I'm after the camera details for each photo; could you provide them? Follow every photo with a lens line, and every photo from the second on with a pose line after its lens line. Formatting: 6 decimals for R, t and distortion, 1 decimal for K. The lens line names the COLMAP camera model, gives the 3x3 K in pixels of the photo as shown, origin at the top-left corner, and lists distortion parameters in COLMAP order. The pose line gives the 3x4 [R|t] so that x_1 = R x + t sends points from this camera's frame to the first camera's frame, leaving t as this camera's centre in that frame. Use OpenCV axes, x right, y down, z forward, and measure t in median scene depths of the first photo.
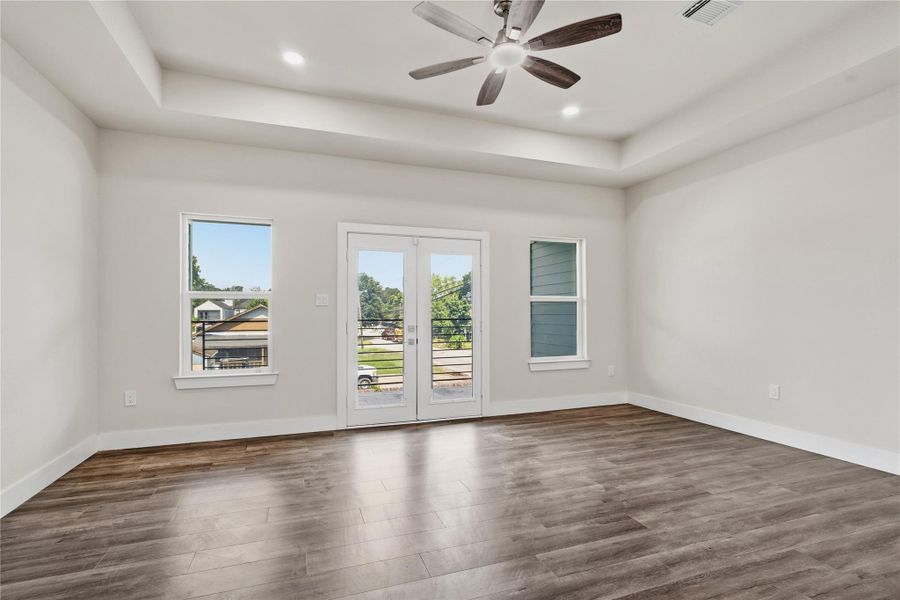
lens RADIAL K [[446.1, 0, 452.9], [0, 446.1, 310.1], [0, 0, 1]] dist [0.001418, 0.000855]
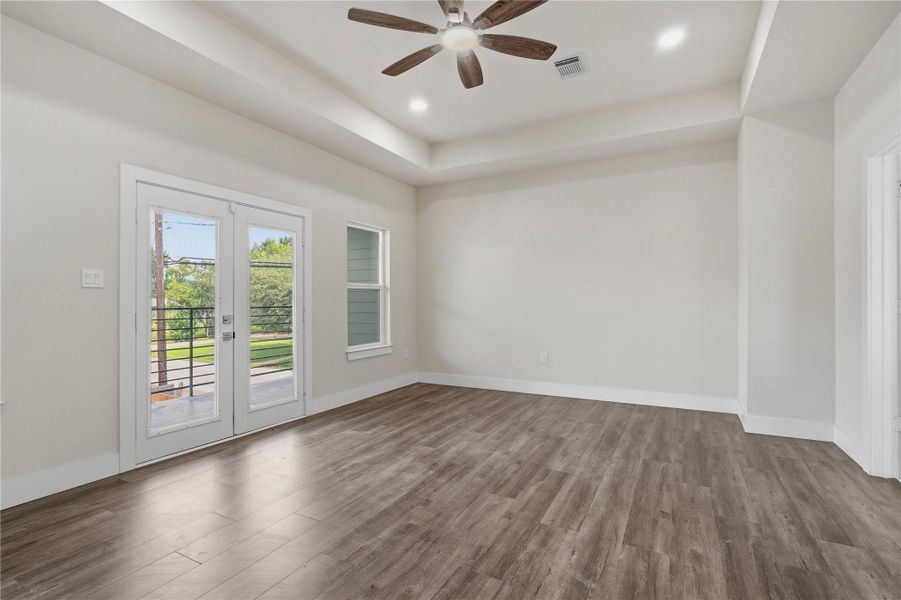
lens RADIAL K [[432.6, 0, 457.6], [0, 432.6, 299.8], [0, 0, 1]] dist [-0.004739, 0.001278]
pose [[0.734936, 0.004430, 0.678122, -0.326536], [-0.004351, 0.999989, -0.001817, 0.007378], [-0.678122, -0.001615, 0.734948, 0.182048]]
